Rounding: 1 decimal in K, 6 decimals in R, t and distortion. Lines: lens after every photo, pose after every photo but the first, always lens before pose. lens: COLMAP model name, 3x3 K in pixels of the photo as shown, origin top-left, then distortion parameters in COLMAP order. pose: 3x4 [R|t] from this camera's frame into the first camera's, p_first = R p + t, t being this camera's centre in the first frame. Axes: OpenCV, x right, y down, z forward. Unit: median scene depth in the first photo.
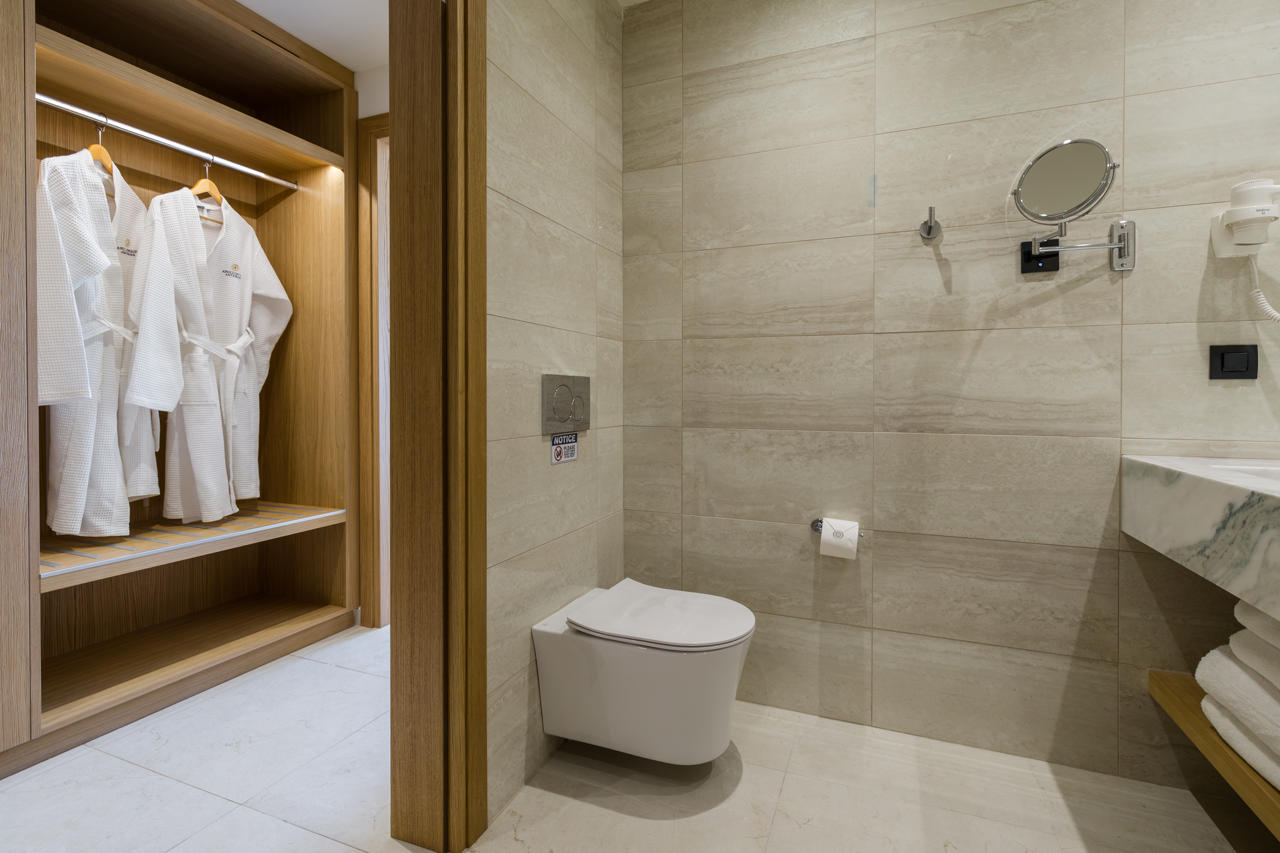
lens RADIAL K [[586.6, 0, 690.3], [0, 586.6, 401.5], [0, 0, 1]] dist [0.003242, -0.001362]
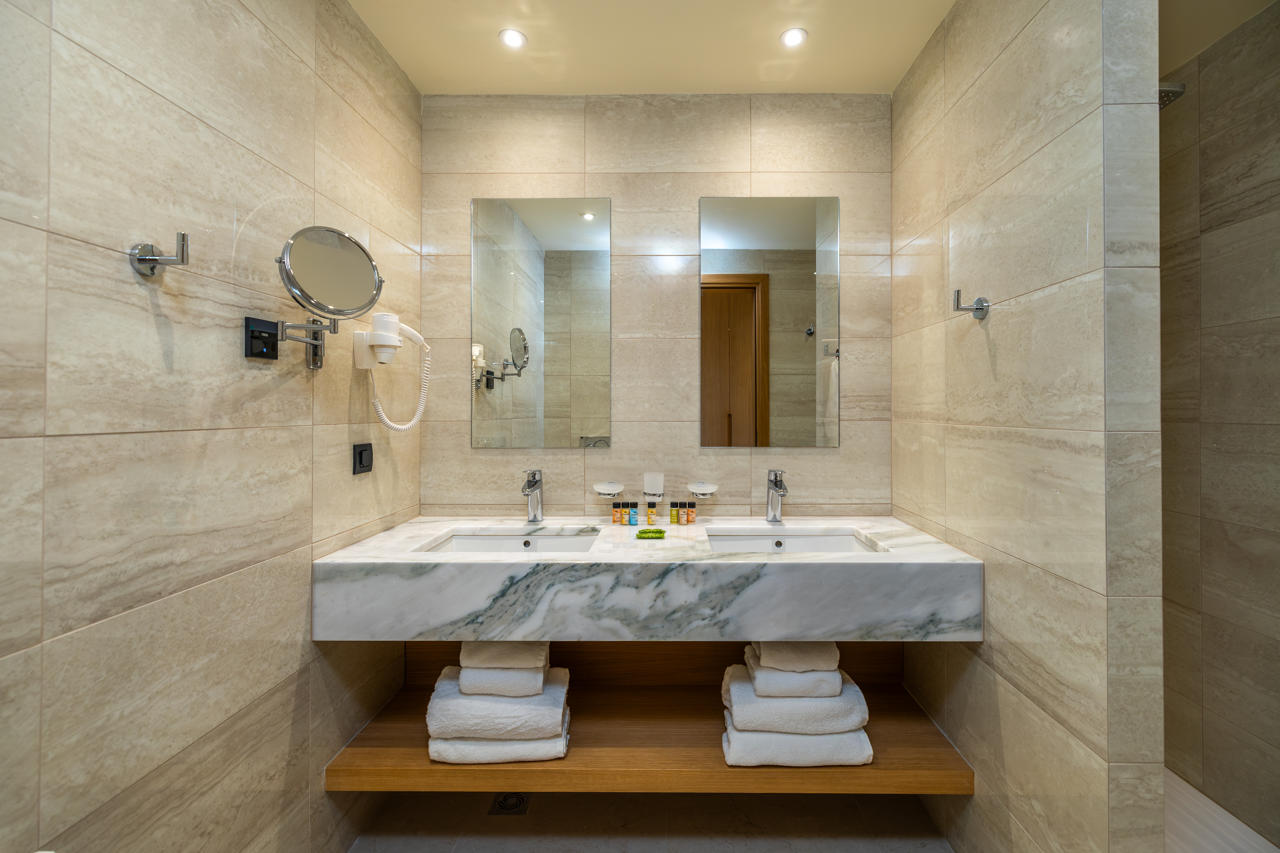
lens RADIAL K [[586.6, 0, 650.2], [0, 586.6, 400.8], [0, 0, 1]] dist [0.003242, -0.001362]
pose [[-0.333820, 0.008651, 0.942597, -0.330854], [0.004756, 0.999961, -0.007493, -0.150349], [-0.942625, 0.001982, -0.333848, 0.748202]]
